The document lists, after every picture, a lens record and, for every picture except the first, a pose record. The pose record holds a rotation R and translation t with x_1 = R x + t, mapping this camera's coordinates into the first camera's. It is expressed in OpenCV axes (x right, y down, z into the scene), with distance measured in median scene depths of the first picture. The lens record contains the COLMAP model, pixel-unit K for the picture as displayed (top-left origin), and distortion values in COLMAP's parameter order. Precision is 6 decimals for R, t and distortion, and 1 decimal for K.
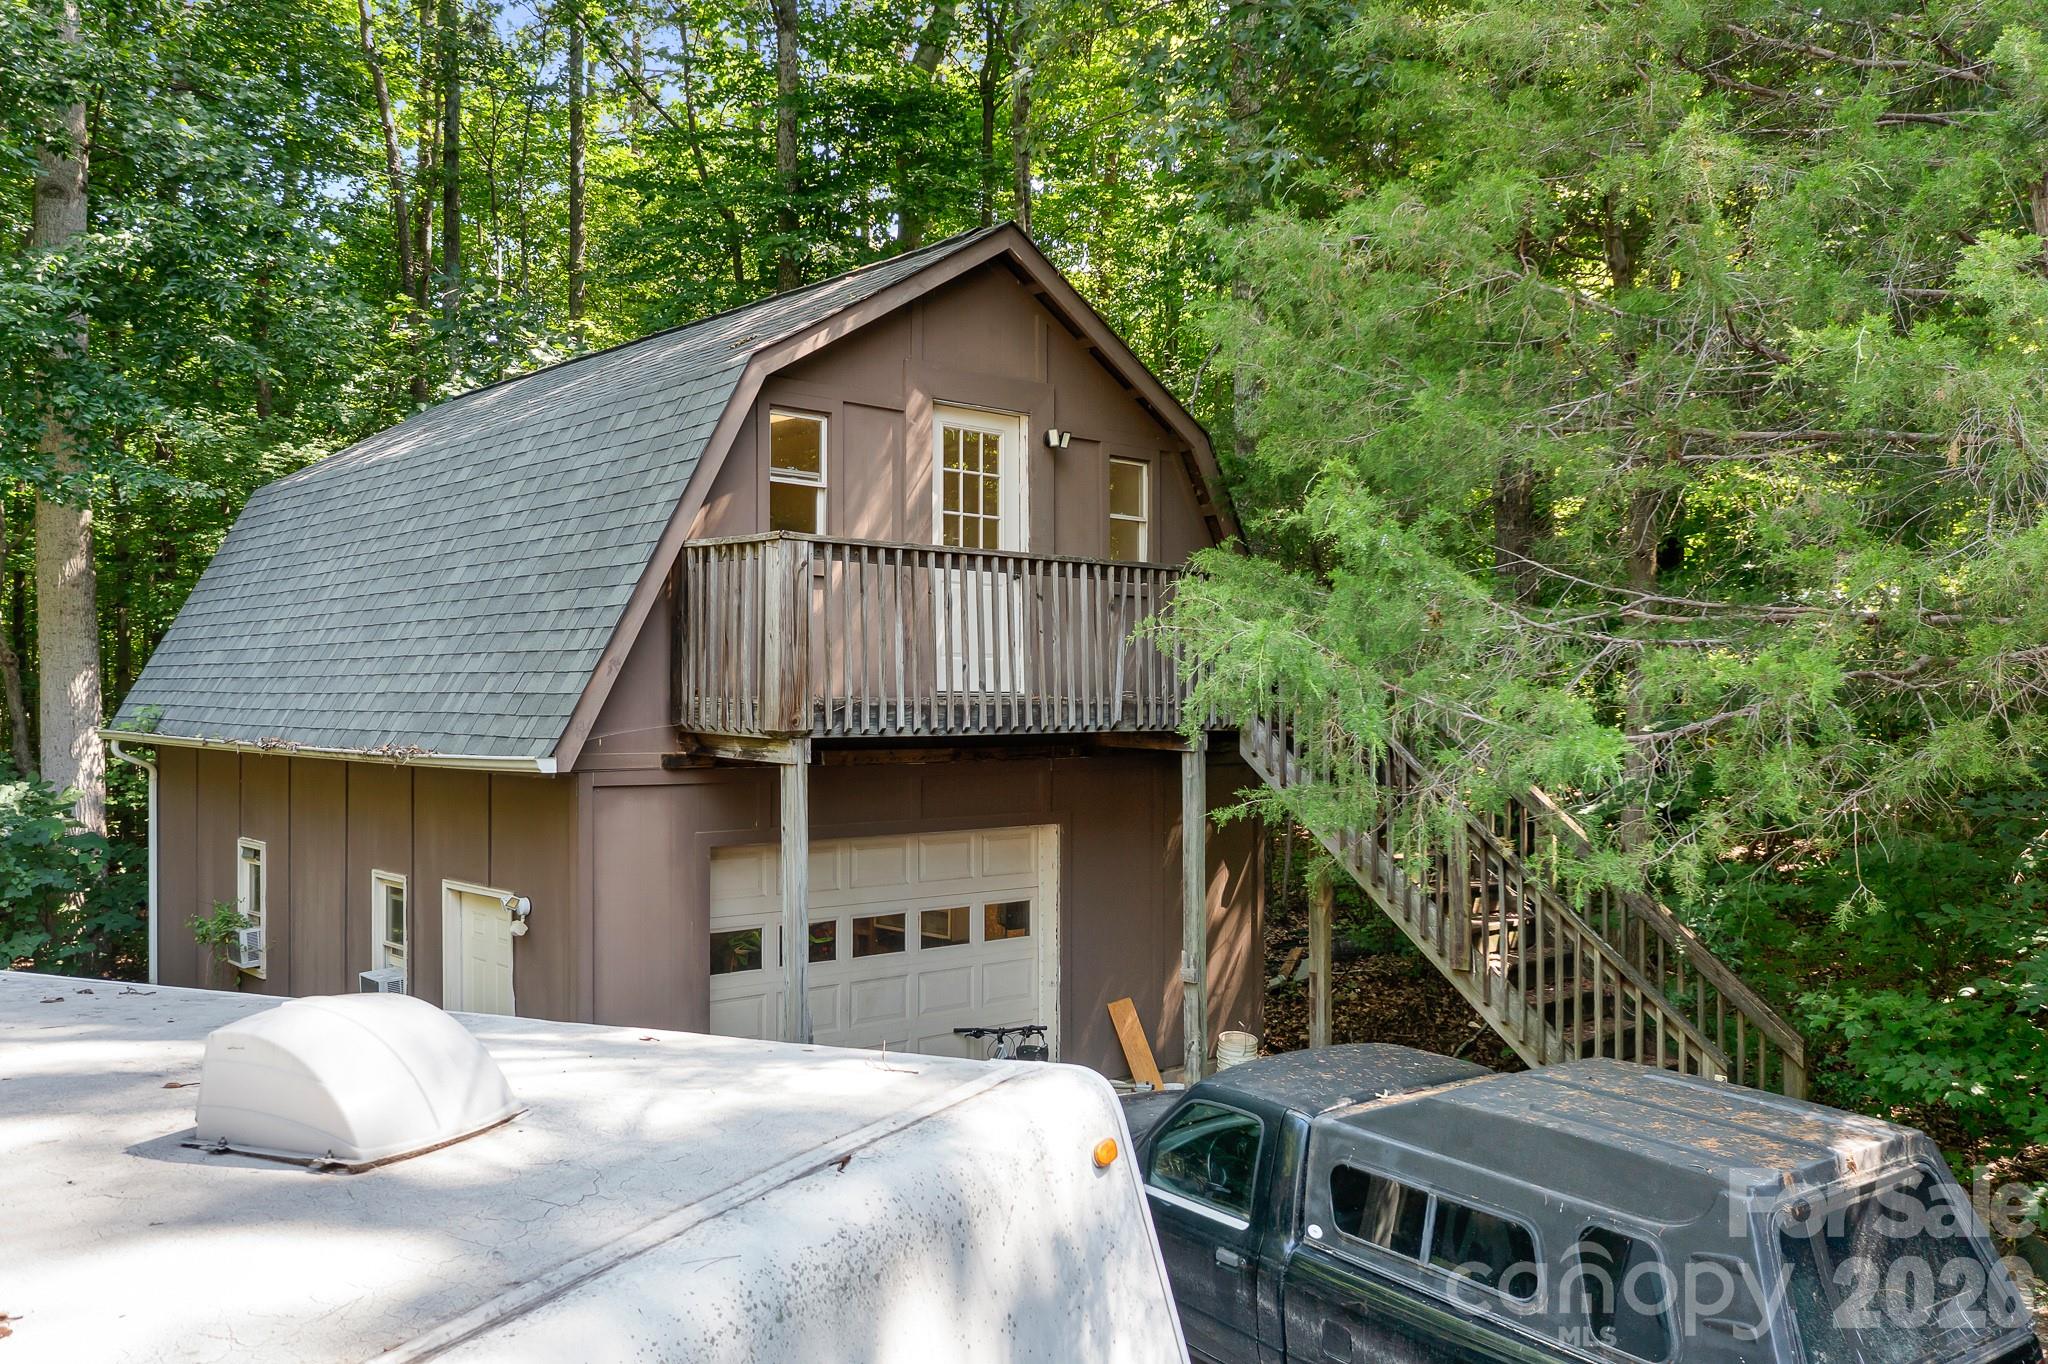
lens RADIAL K [[1623.6, 0, 1038.9], [0, 1623.6, 689.4], [0, 0, 1]] dist [-0.012561, 0.002464]
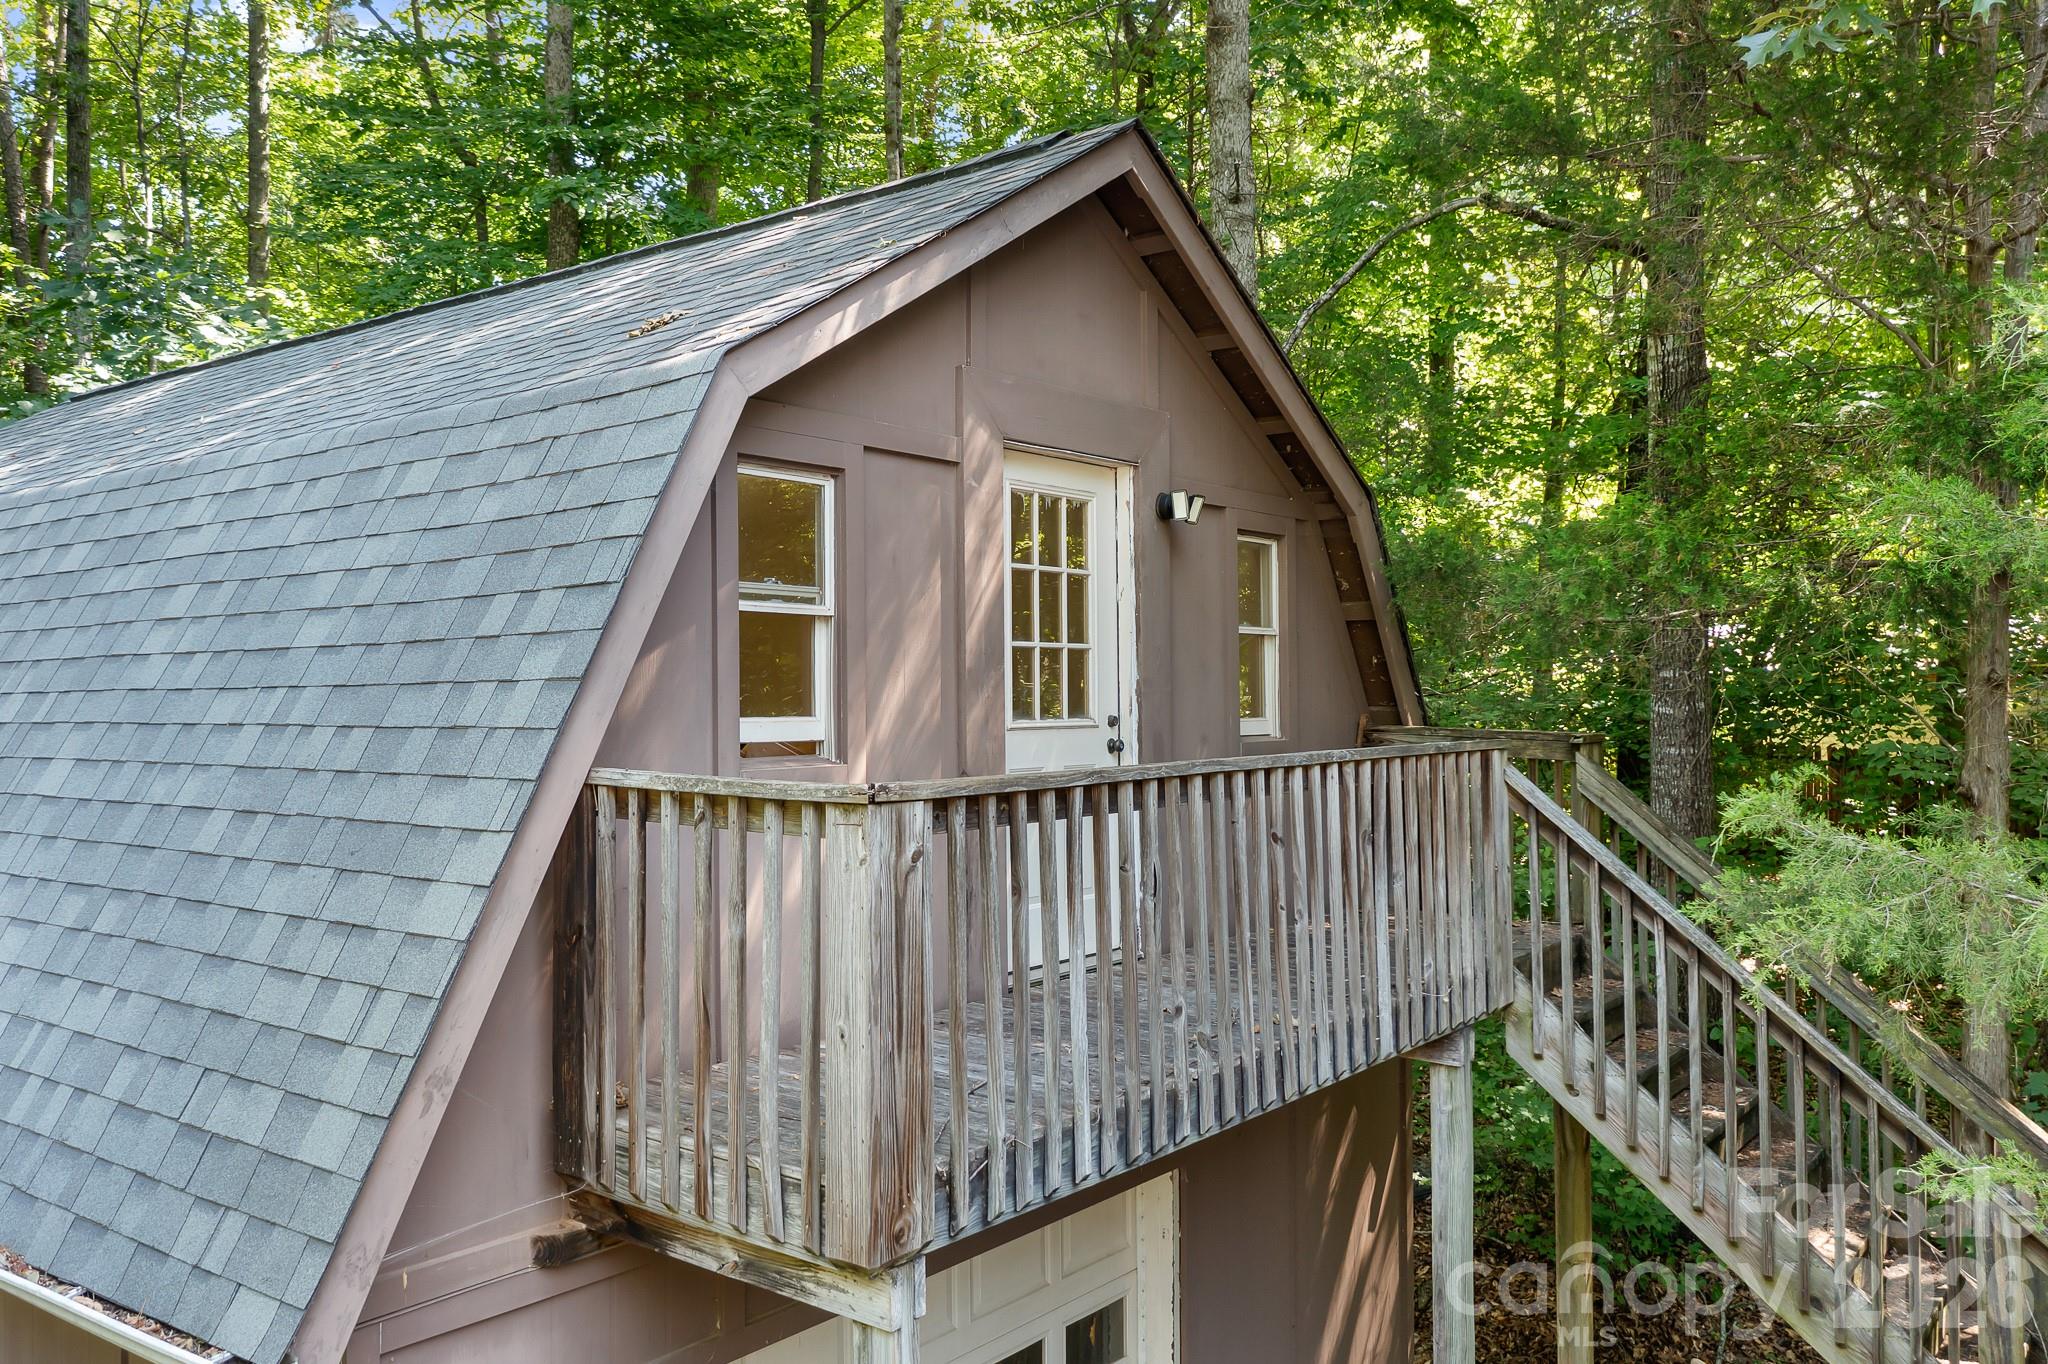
lens RADIAL K [[1623.6, 0, 1007.9], [0, 1623.6, 671.4], [0, 0, 1]] dist [-0.012561, 0.002464]
pose [[0.986511, -0.008160, 0.163494, -0.149422], [0.009227, 0.999941, -0.005769, -0.096321], [-0.163437, 0.007200, 0.986527, 0.456874]]
